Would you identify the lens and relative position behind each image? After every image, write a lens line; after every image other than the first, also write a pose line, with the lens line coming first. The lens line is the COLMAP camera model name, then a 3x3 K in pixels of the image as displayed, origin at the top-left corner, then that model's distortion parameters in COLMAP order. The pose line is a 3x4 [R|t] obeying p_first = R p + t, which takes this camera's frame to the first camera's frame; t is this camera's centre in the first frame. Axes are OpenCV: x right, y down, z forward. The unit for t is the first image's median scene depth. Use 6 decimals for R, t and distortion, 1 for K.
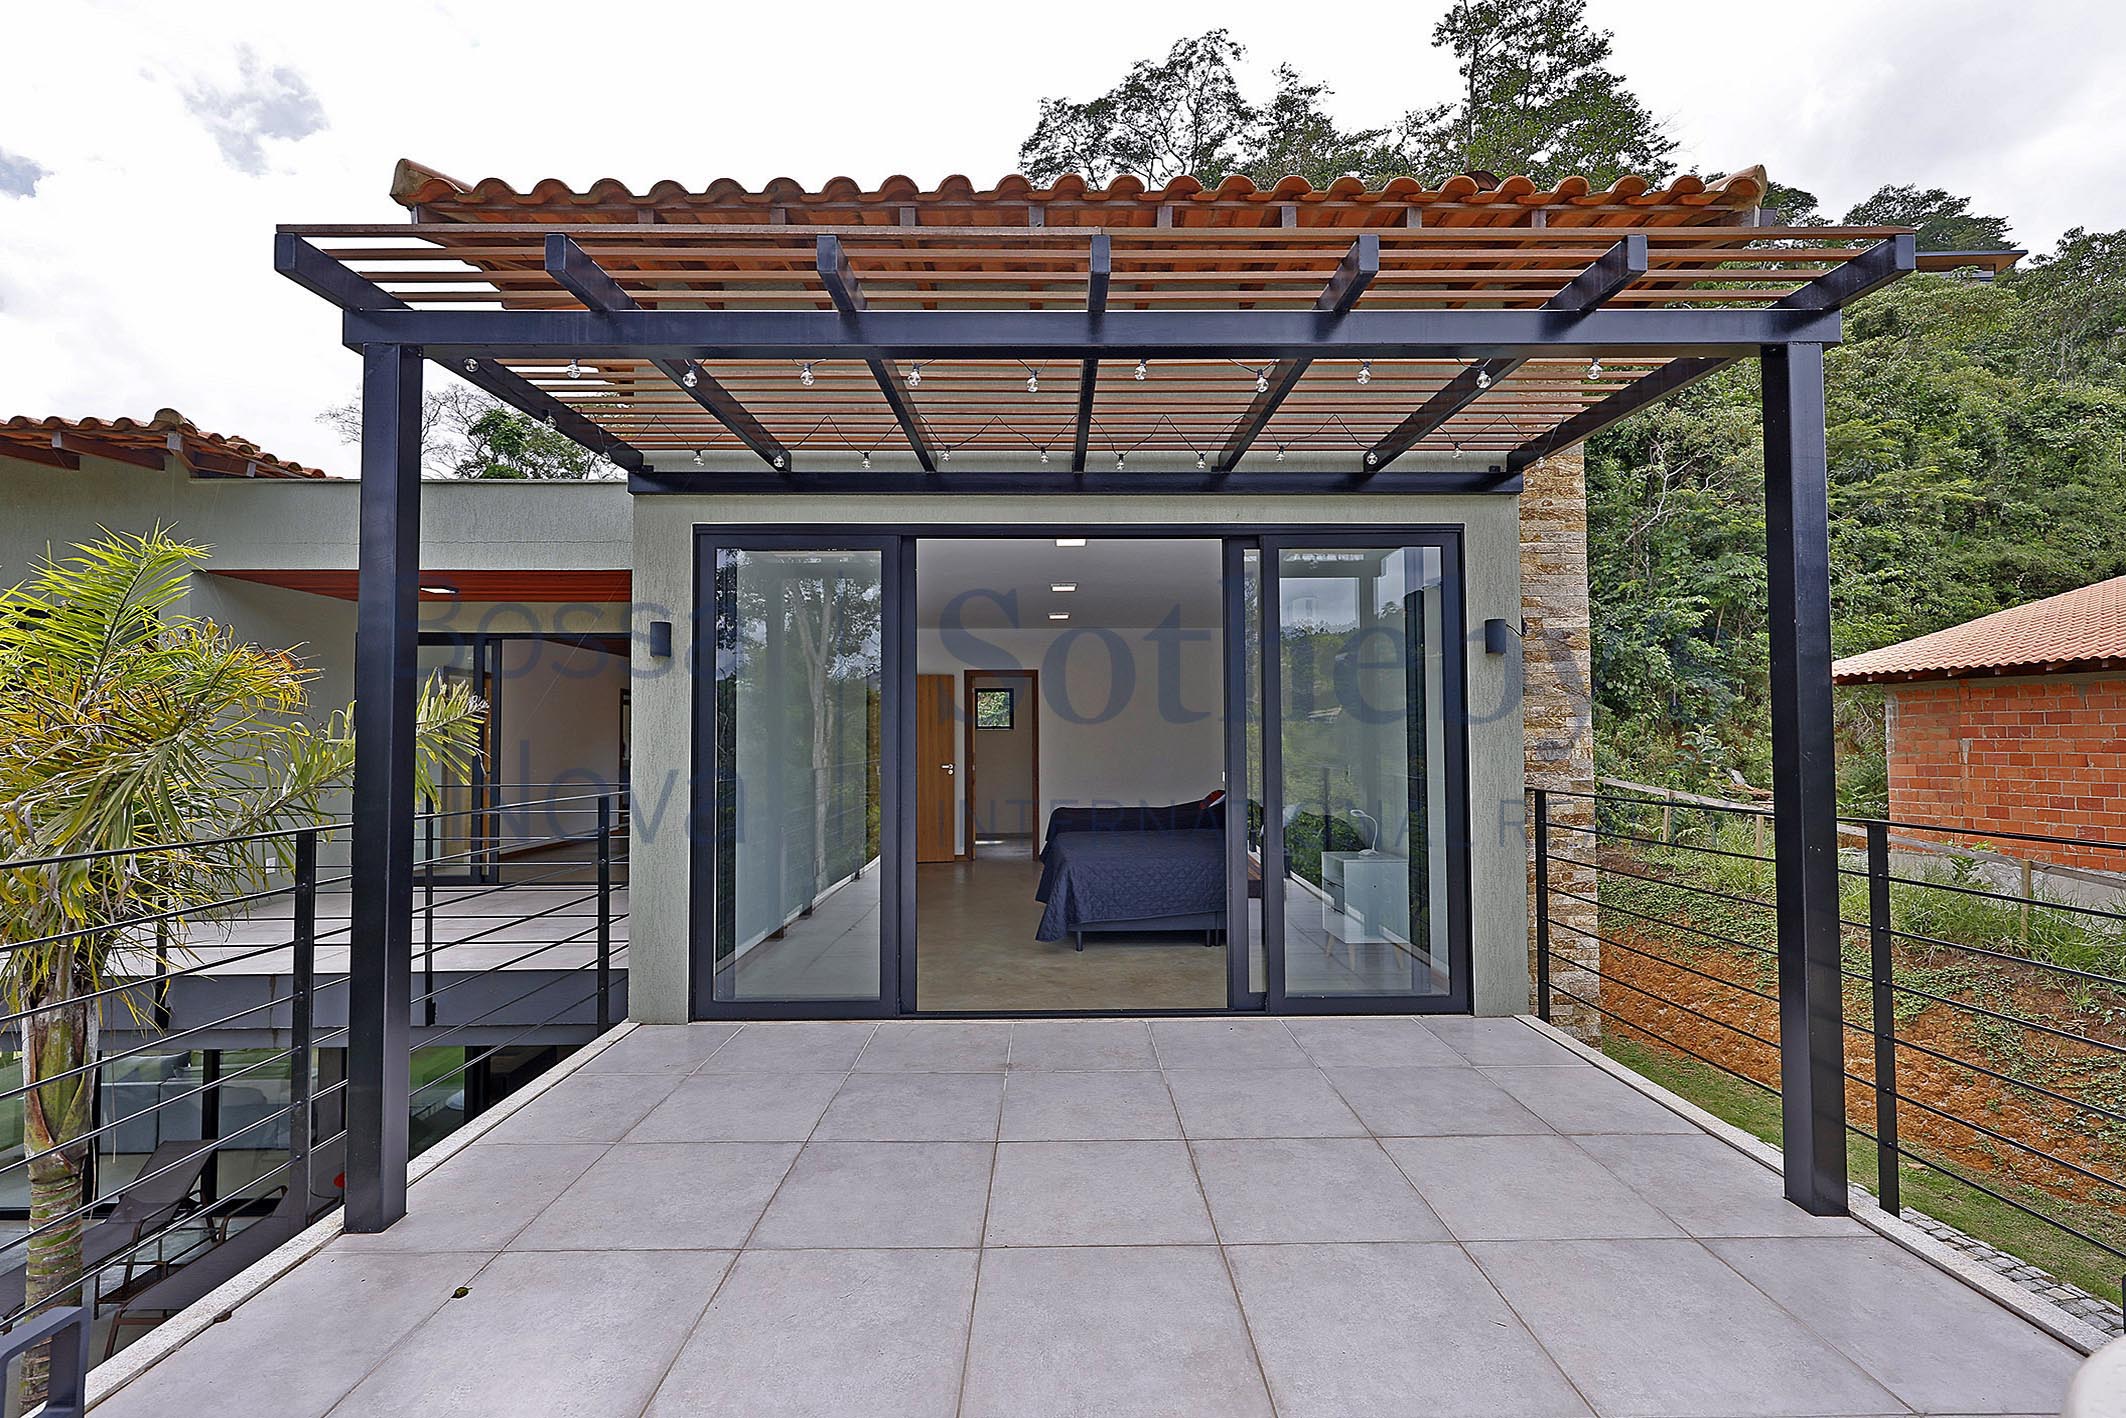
lens RADIAL K [[908.8, 0, 1065.6], [0, 908.8, 714.1], [0, 0, 1]] dist [-0.002301, 0.001270]
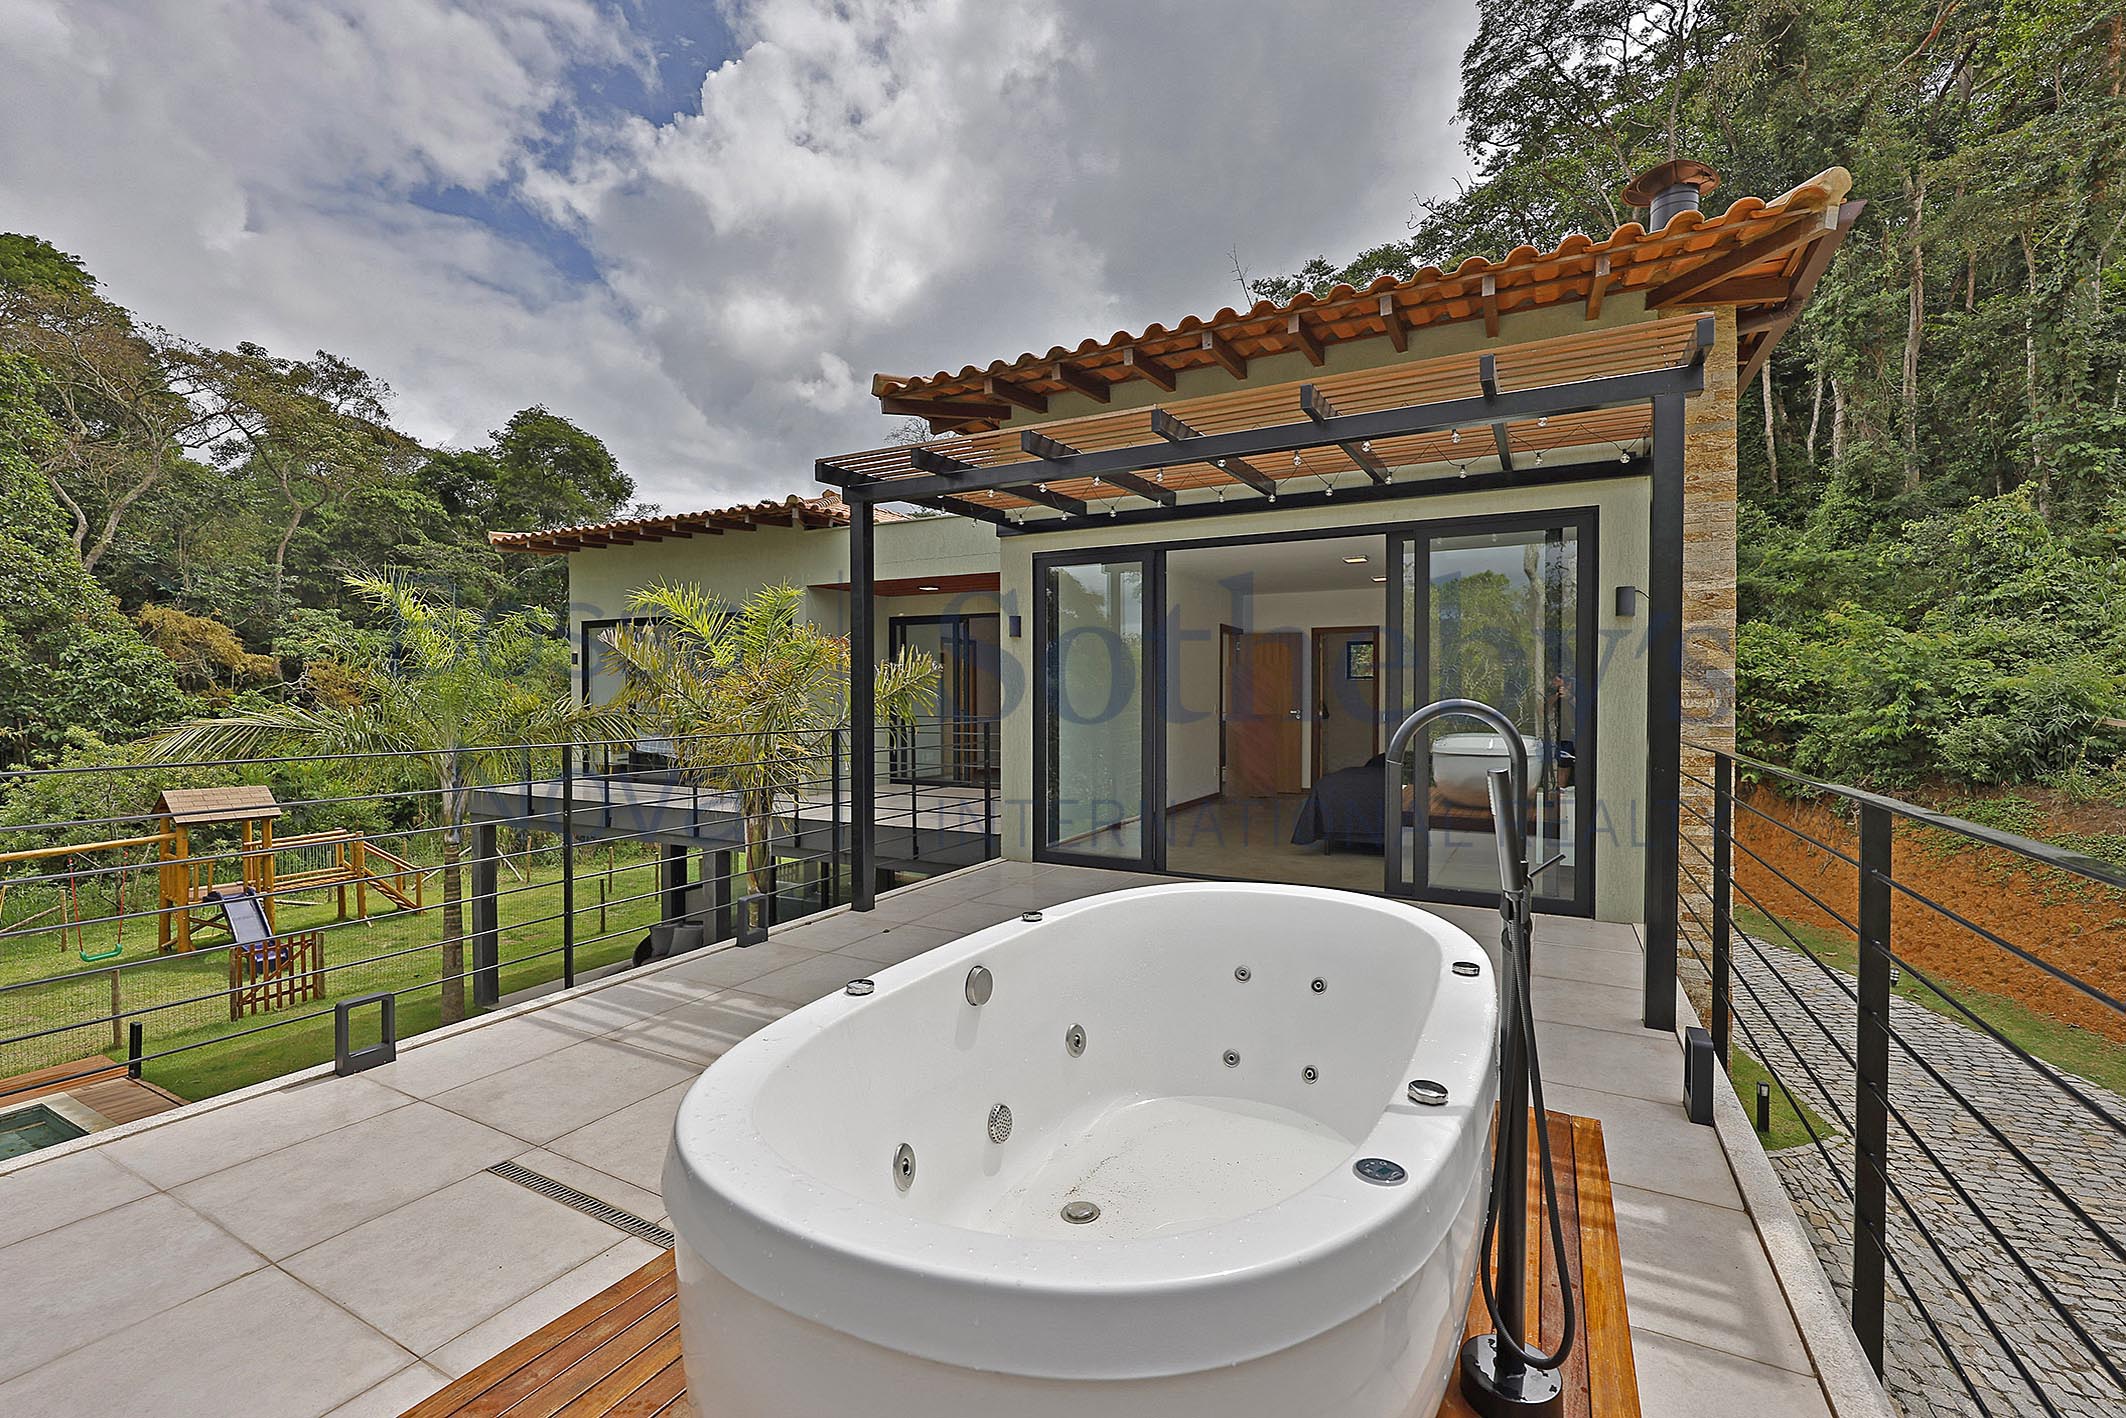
lens RADIAL K [[908.8, 0, 1066.3], [0, 908.8, 708.4], [0, 0, 1]] dist [-0.002301, 0.001270]
pose [[0.876103, 0.012923, -0.481951, 0.397000], [0.011600, 0.998786, 0.047869, -0.012024], [0.481985, -0.047529, 0.874890, -0.361642]]
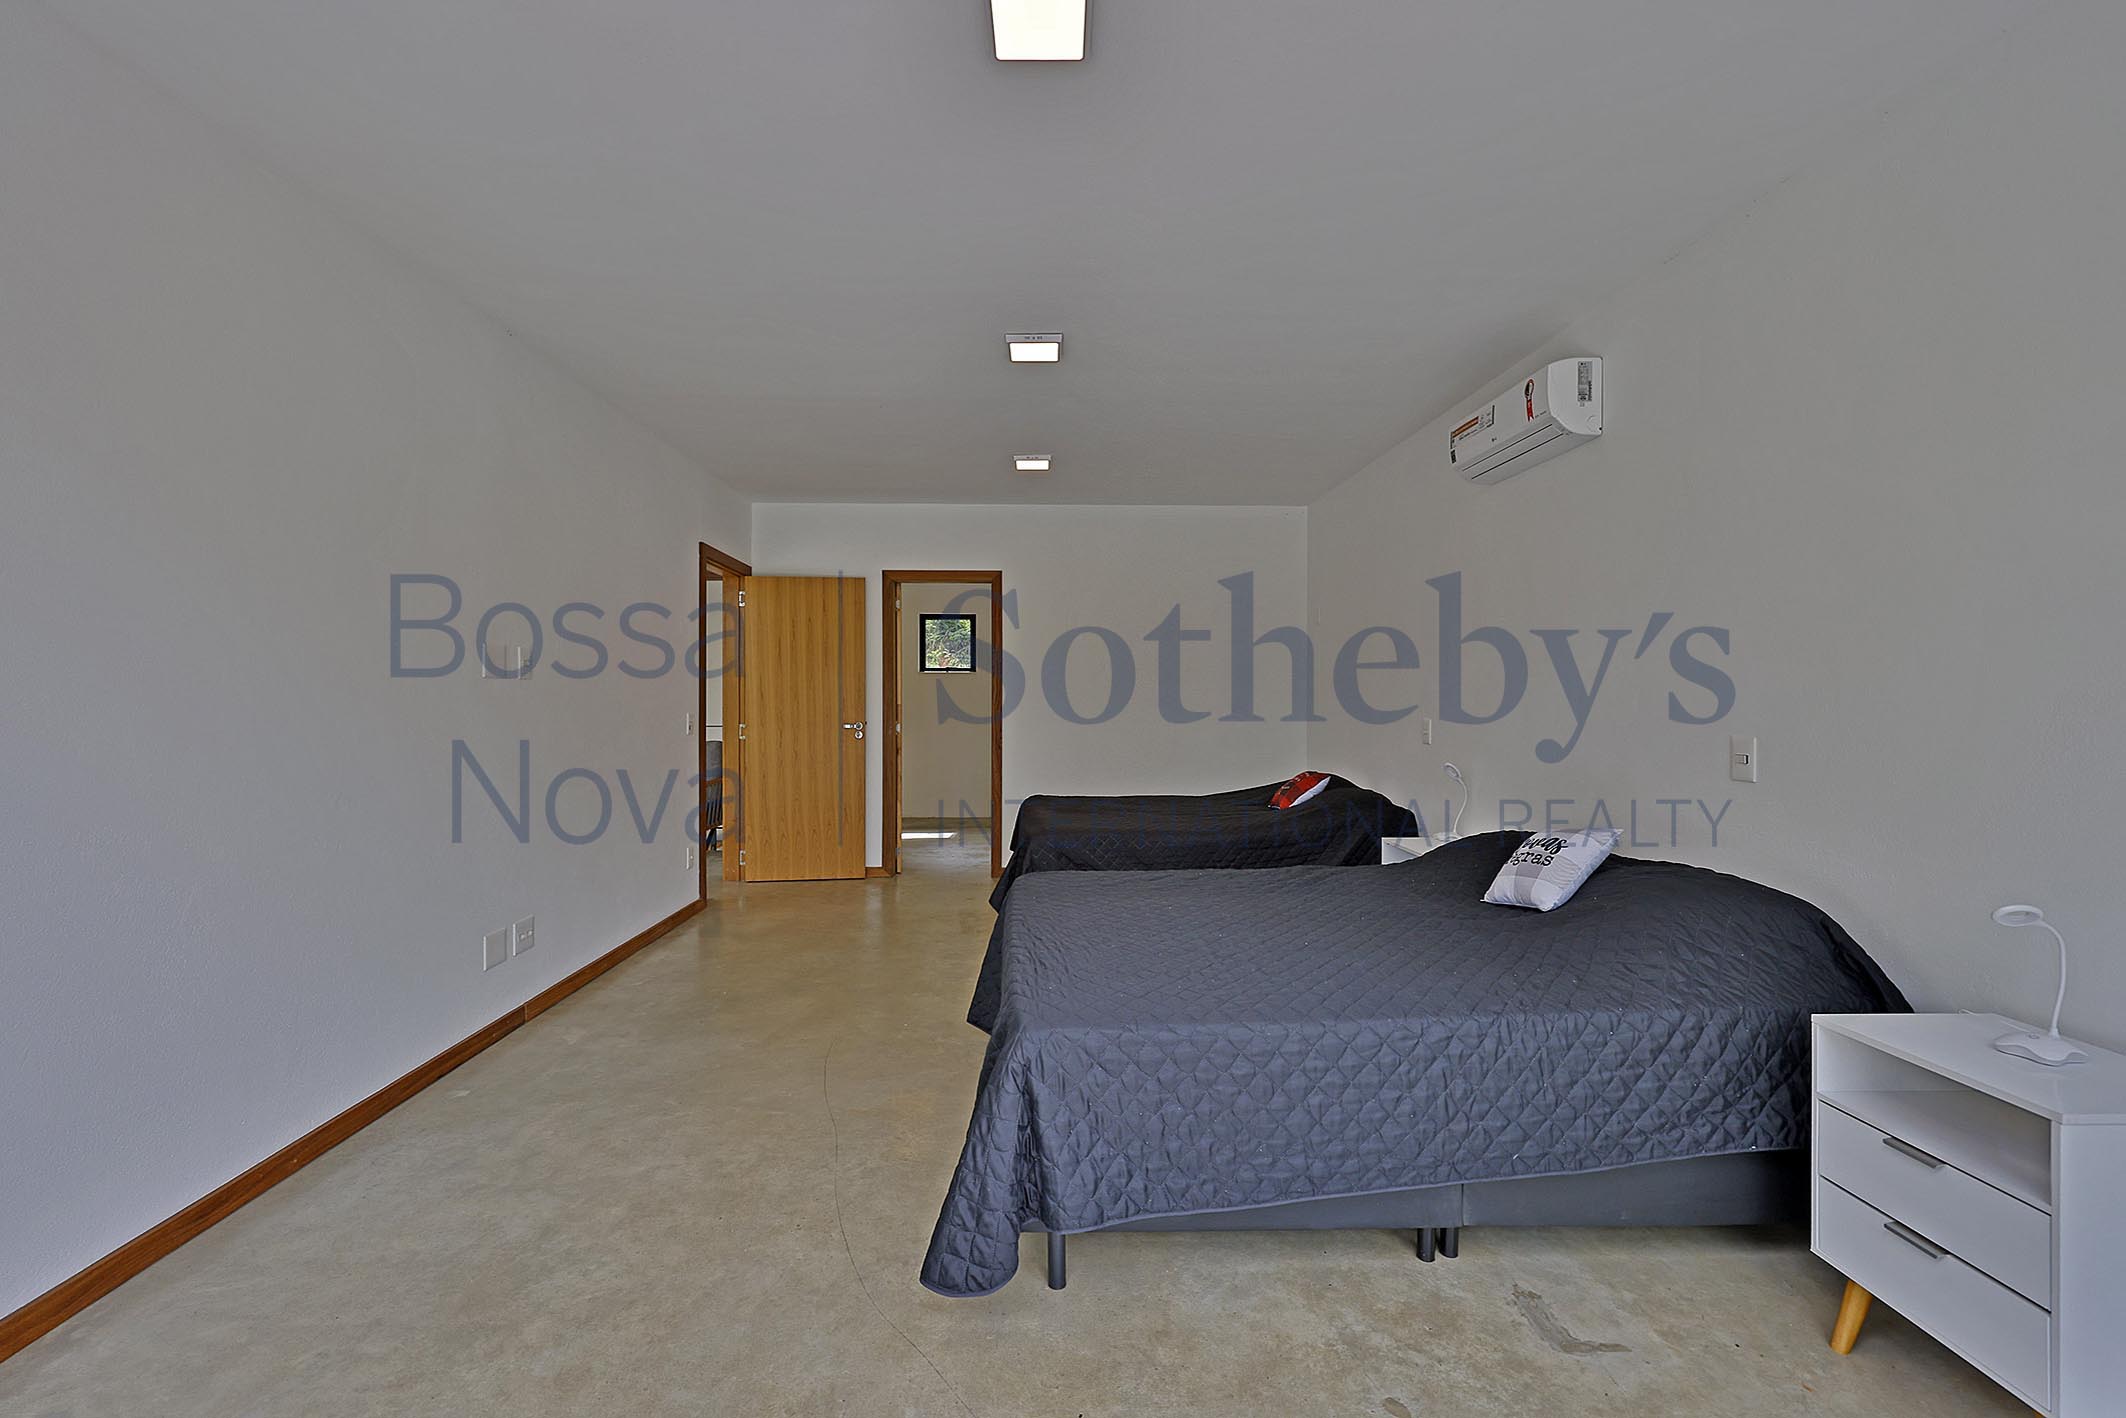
lens RADIAL K [[908.8, 0, 1061.4], [0, 908.8, 698.9], [0, 0, 1]] dist [-0.002301, 0.001270]
pose [[0.999896, 0.010510, 0.009831, 0.015055], [-0.010858, 0.999290, 0.036086, 0.037317], [-0.009445, -0.036189, 0.999300, 0.863280]]
